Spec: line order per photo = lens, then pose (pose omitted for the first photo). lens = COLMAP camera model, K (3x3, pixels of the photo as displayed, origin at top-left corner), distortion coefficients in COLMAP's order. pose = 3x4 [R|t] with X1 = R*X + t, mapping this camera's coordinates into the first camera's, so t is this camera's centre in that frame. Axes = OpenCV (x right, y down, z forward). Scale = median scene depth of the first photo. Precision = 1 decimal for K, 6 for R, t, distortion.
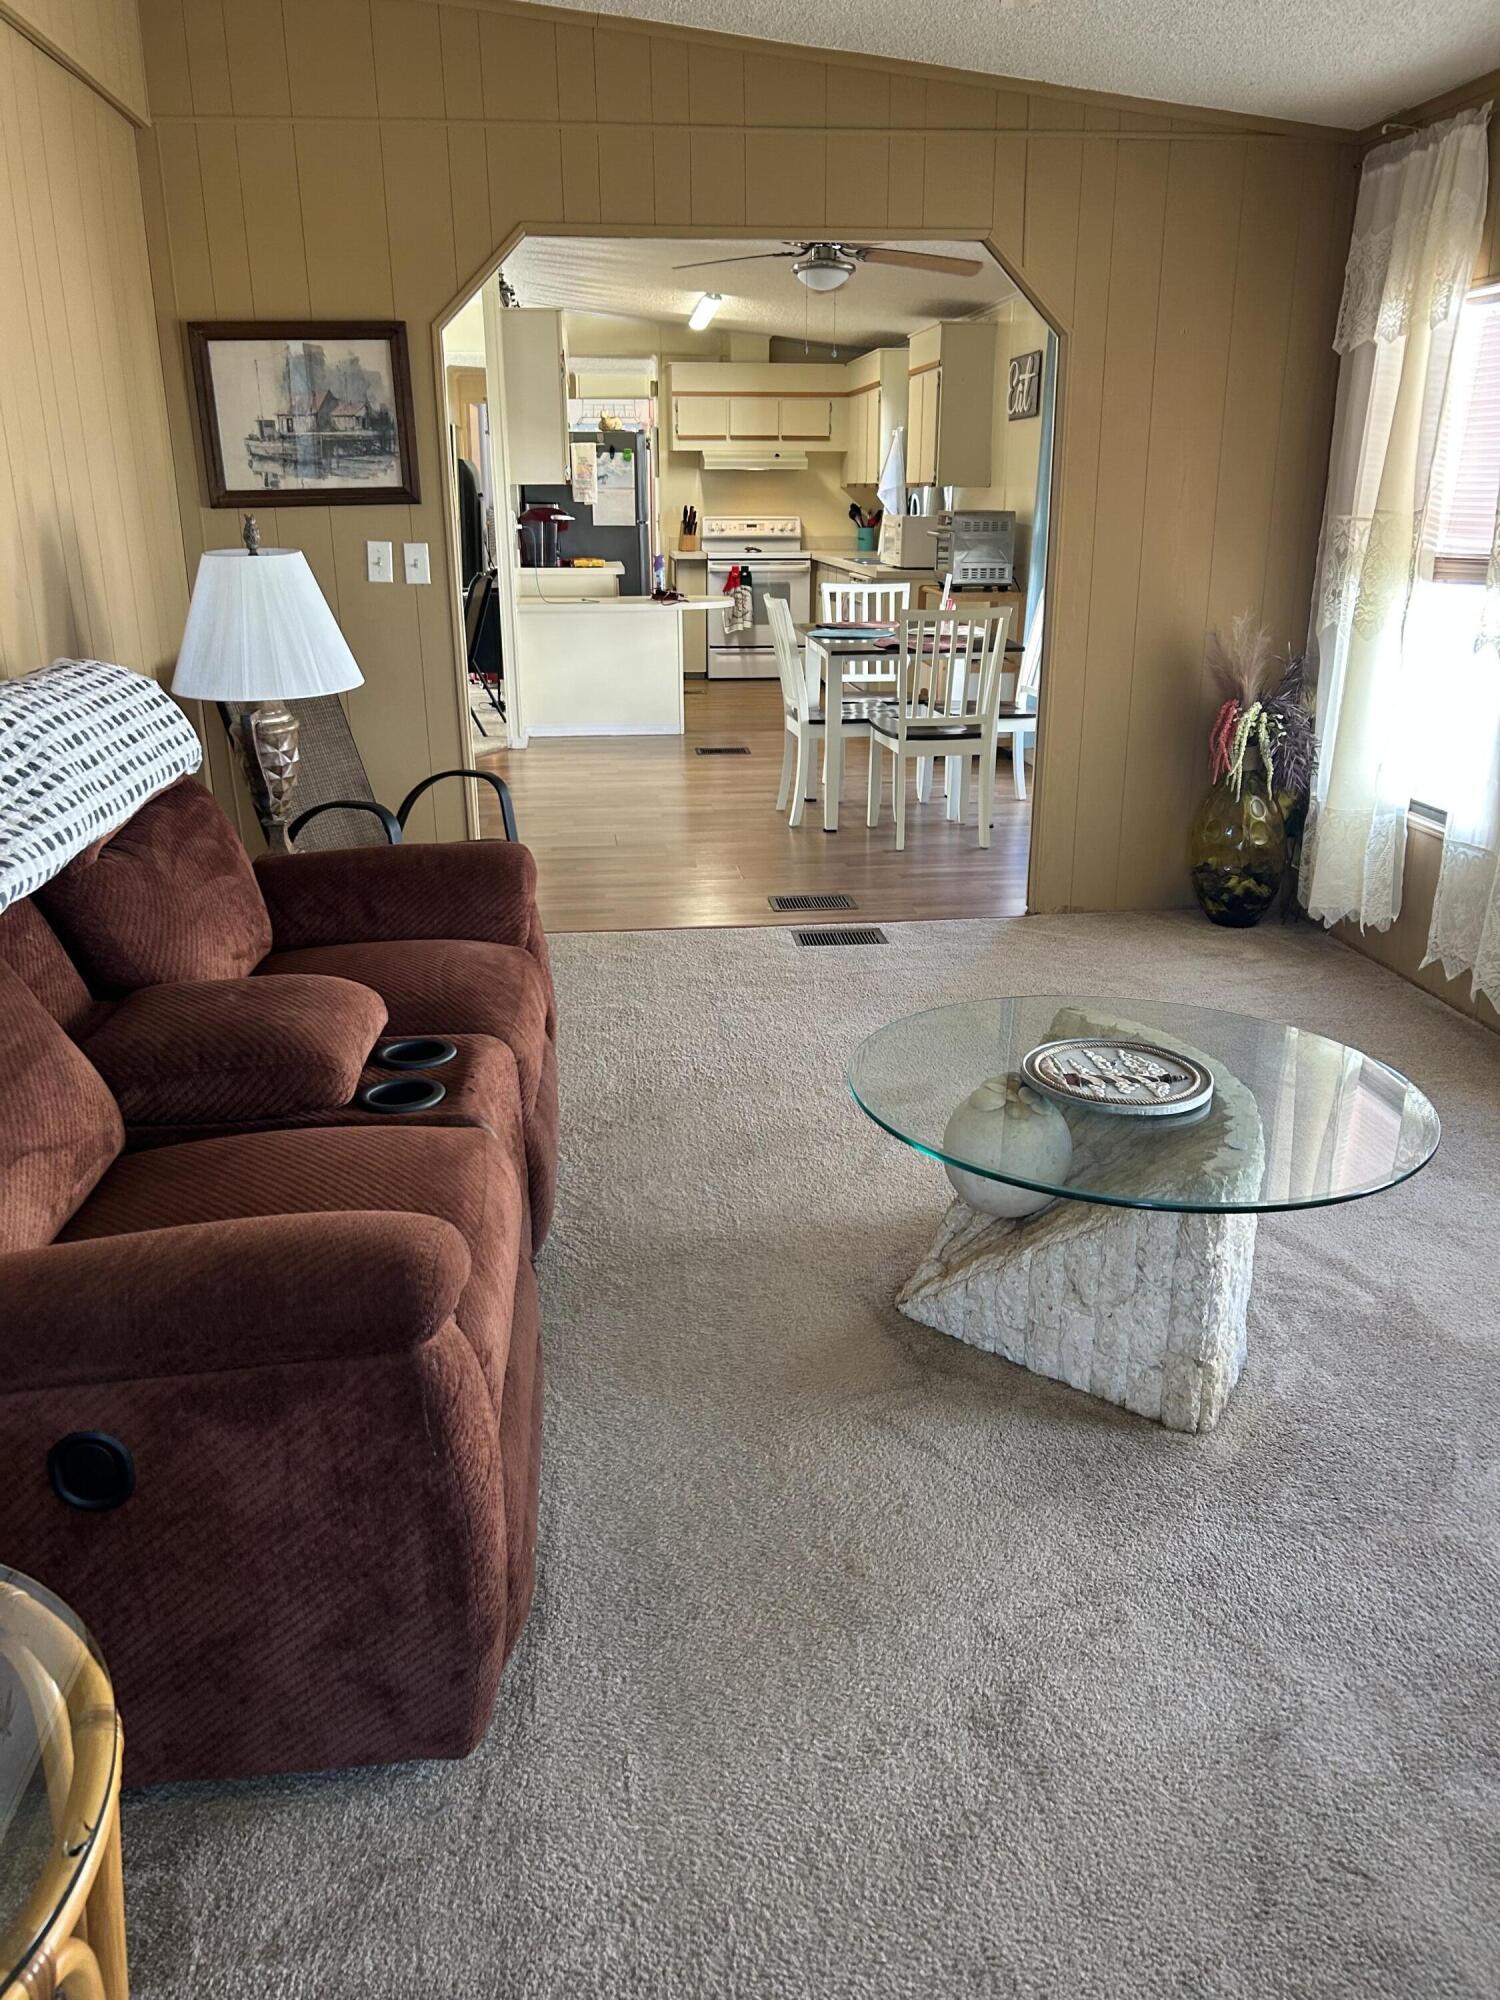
lens RADIAL K [[1506.4, 0, 762.8], [0, 1506.4, 1001.0], [0, 0, 1]] dist [0.003733, -0.007439]
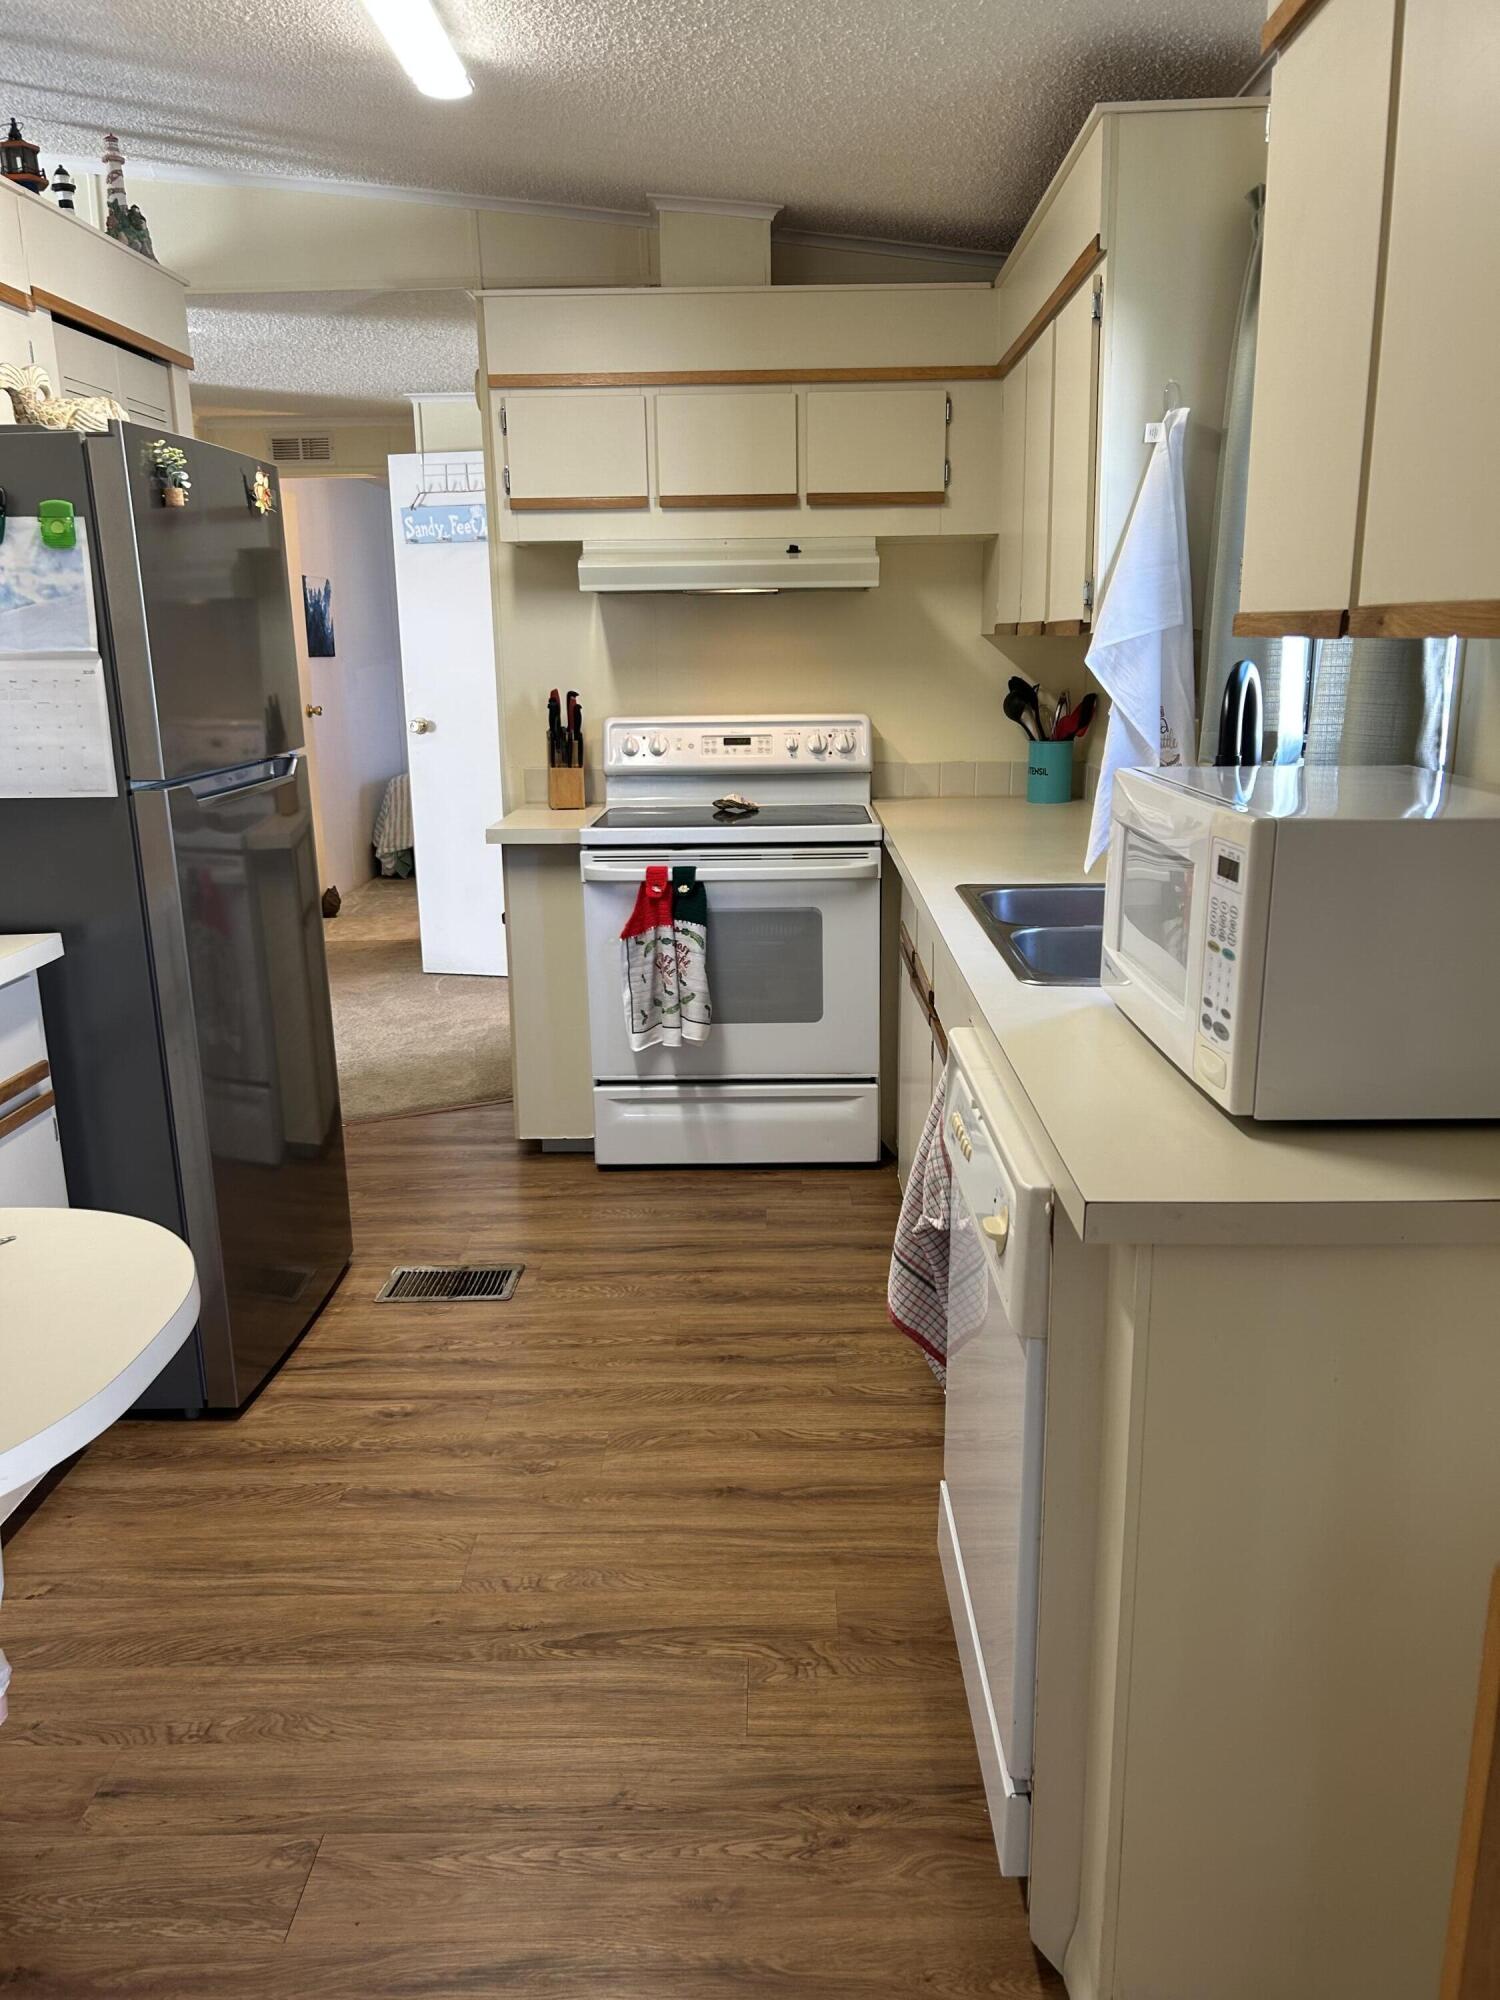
lens RADIAL K [[1506.4, 0, 750.6], [0, 1506.4, 1003.1], [0, 0, 1]] dist [0.003733, -0.007439]
pose [[0.990355, 0.017664, -0.137425, 0.049410], [-0.029559, 0.995942, -0.085004, -0.226143], [0.135366, 0.088247, 0.986858, 0.660121]]
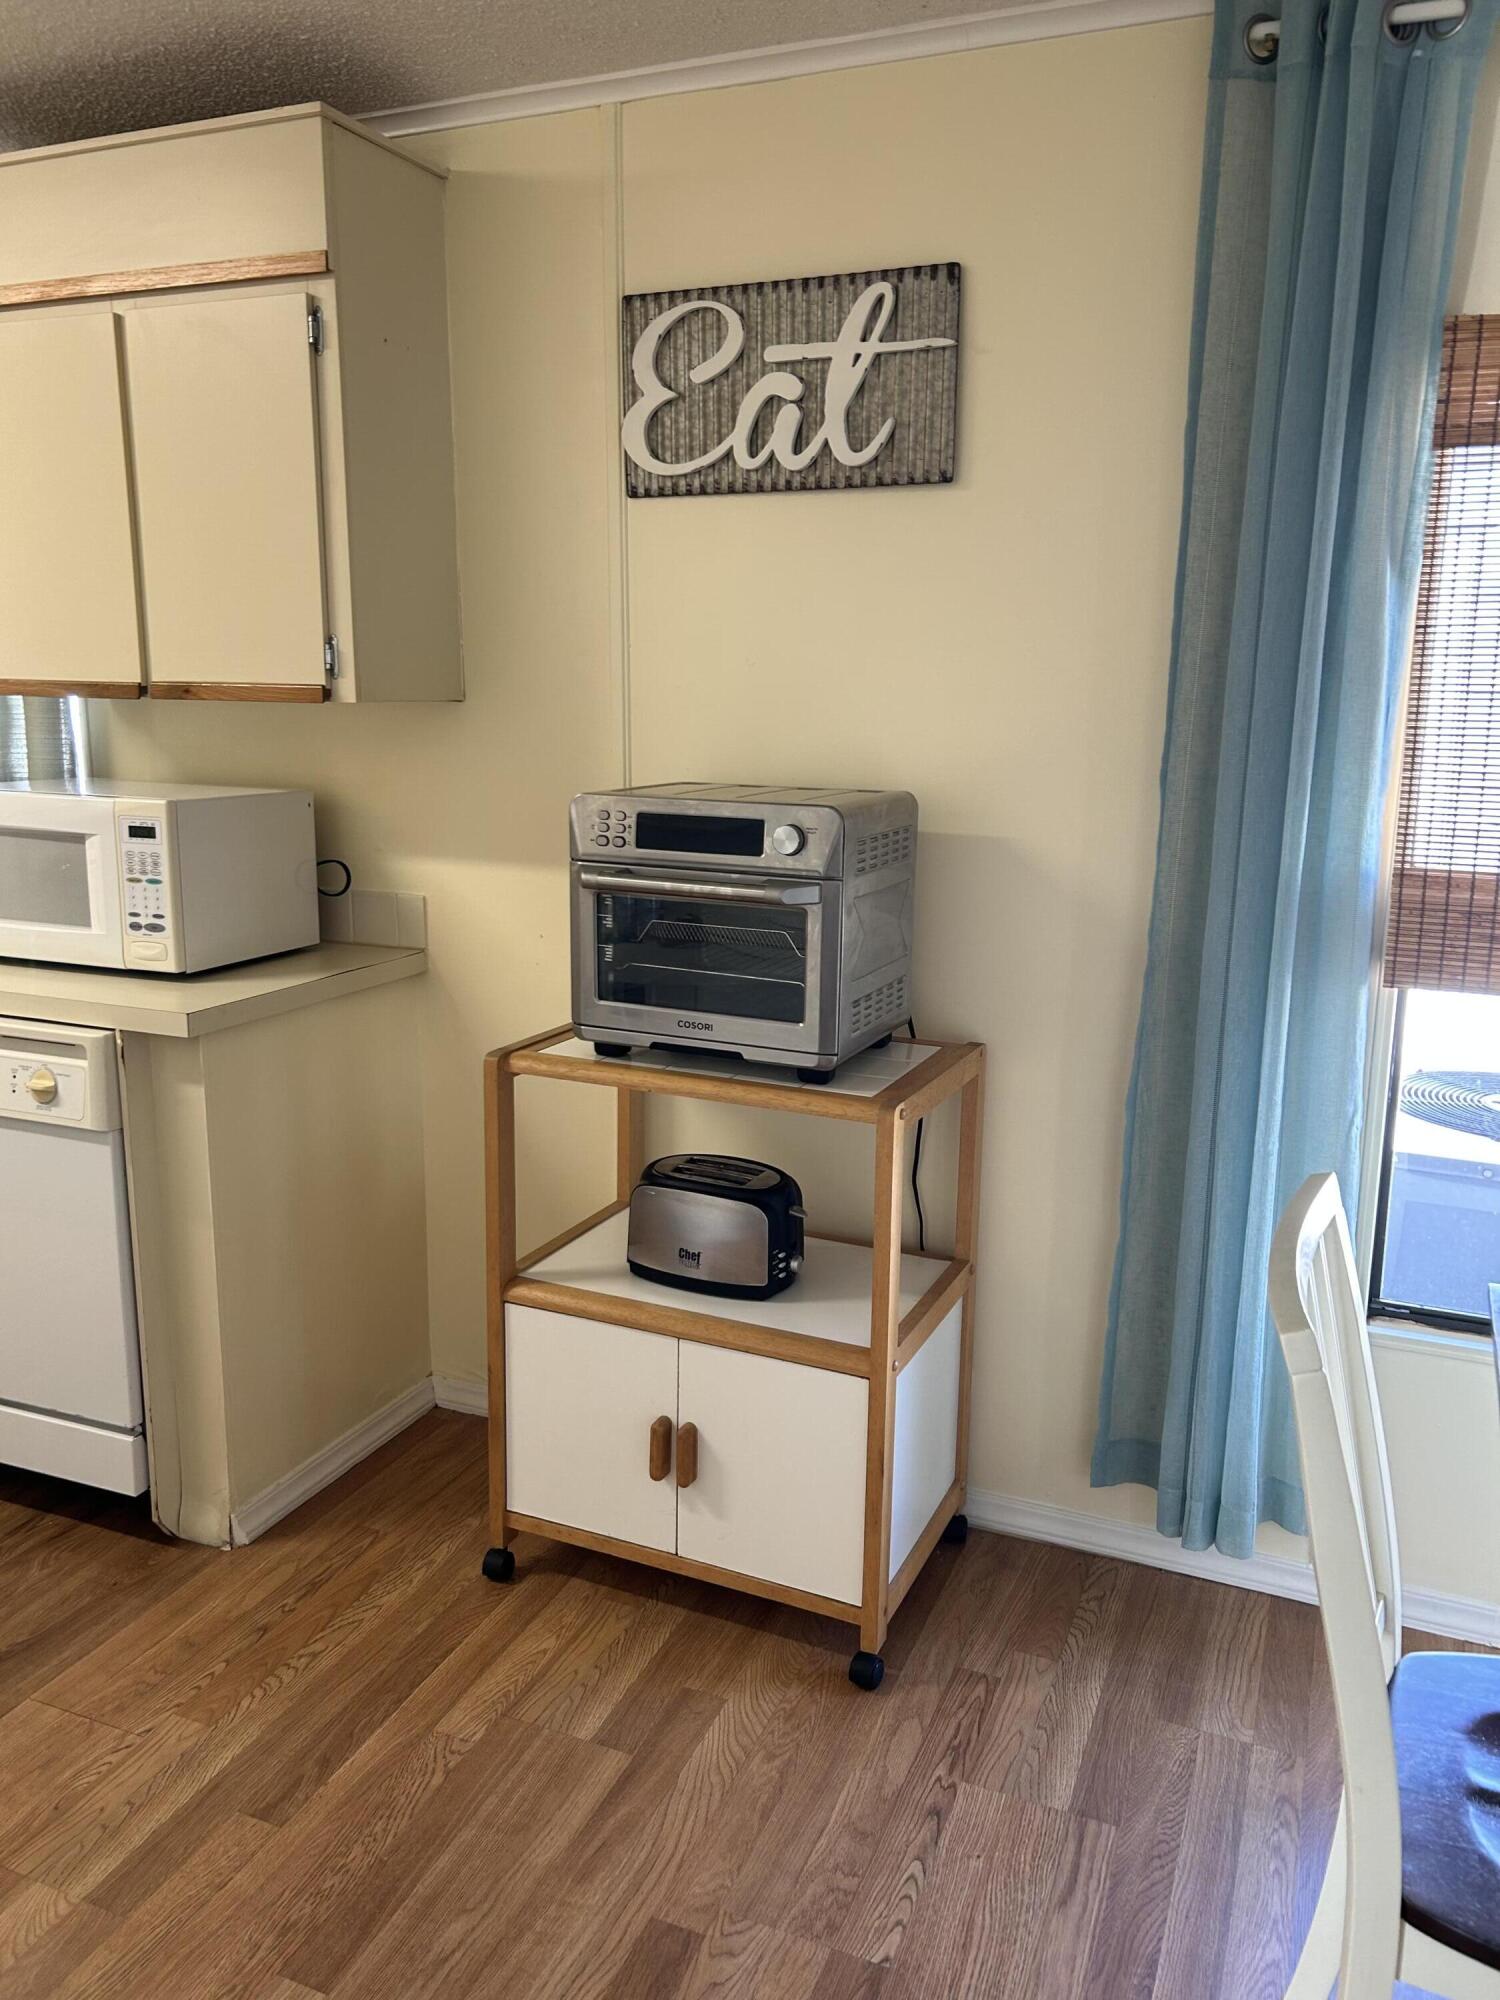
lens RADIAL K [[1506.4, 0, 751.4], [0, 1506.4, 1006.7], [0, 0, 1]] dist [0.003733, -0.007439]
pose [[0.484006, -0.174563, 0.857476, -0.096776], [0.262183, 0.963813, 0.048220, -0.210451], [-0.834864, 0.201477, 0.512259, 0.602184]]
